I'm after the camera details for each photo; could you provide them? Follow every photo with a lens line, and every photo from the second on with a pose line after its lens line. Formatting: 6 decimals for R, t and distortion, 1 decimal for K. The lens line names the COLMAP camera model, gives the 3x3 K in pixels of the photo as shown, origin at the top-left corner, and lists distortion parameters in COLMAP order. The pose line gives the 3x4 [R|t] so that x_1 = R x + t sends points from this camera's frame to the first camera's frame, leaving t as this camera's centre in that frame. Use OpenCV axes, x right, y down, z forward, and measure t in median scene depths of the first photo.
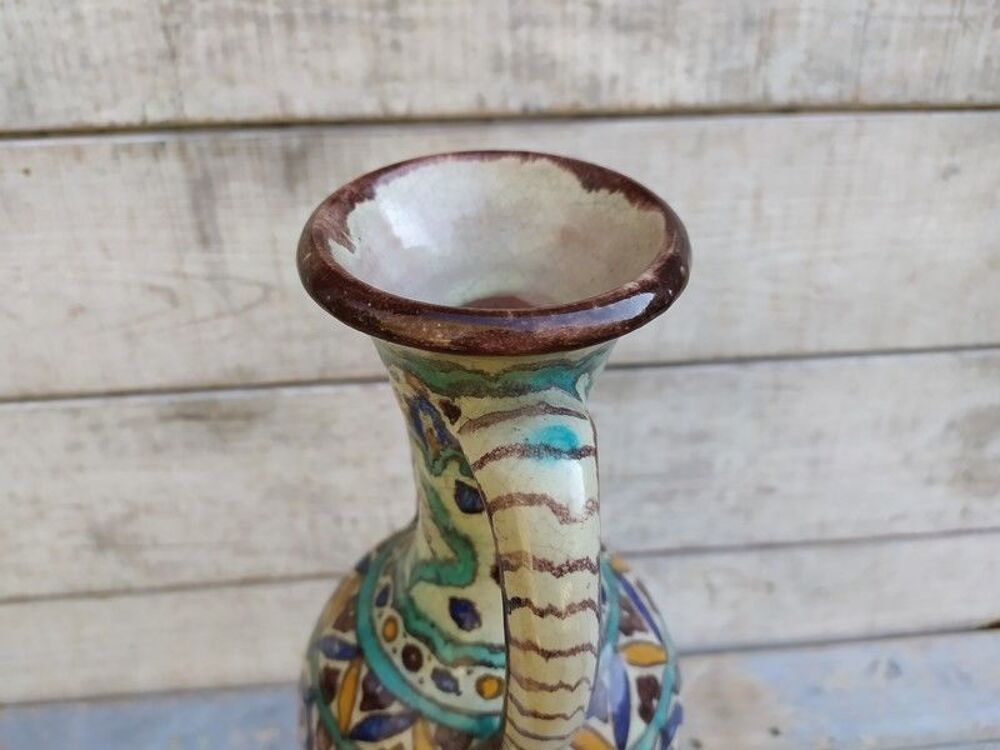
lens RADIAL K [[787.8, 0, 481.0], [0, 787.8, 376.1], [0, 0, 1]] dist [-0.025779, -0.001003]
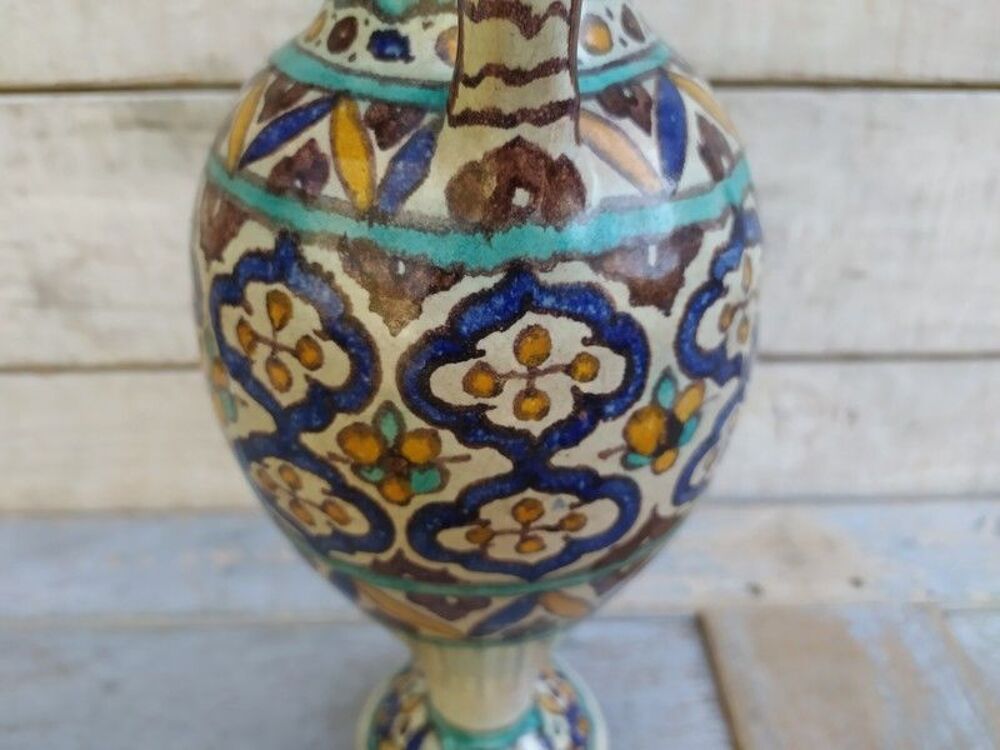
lens RADIAL K [[797.0, 0, 501.1], [0, 797.0, 387.4], [0, 0, 1]] dist [-0.053830, -0.000916]
pose [[0.998550, 0.038264, -0.037855, 0.038230], [-0.040058, 0.998052, -0.047825, 0.338733], [0.035952, 0.049272, 0.998138, 0.193865]]
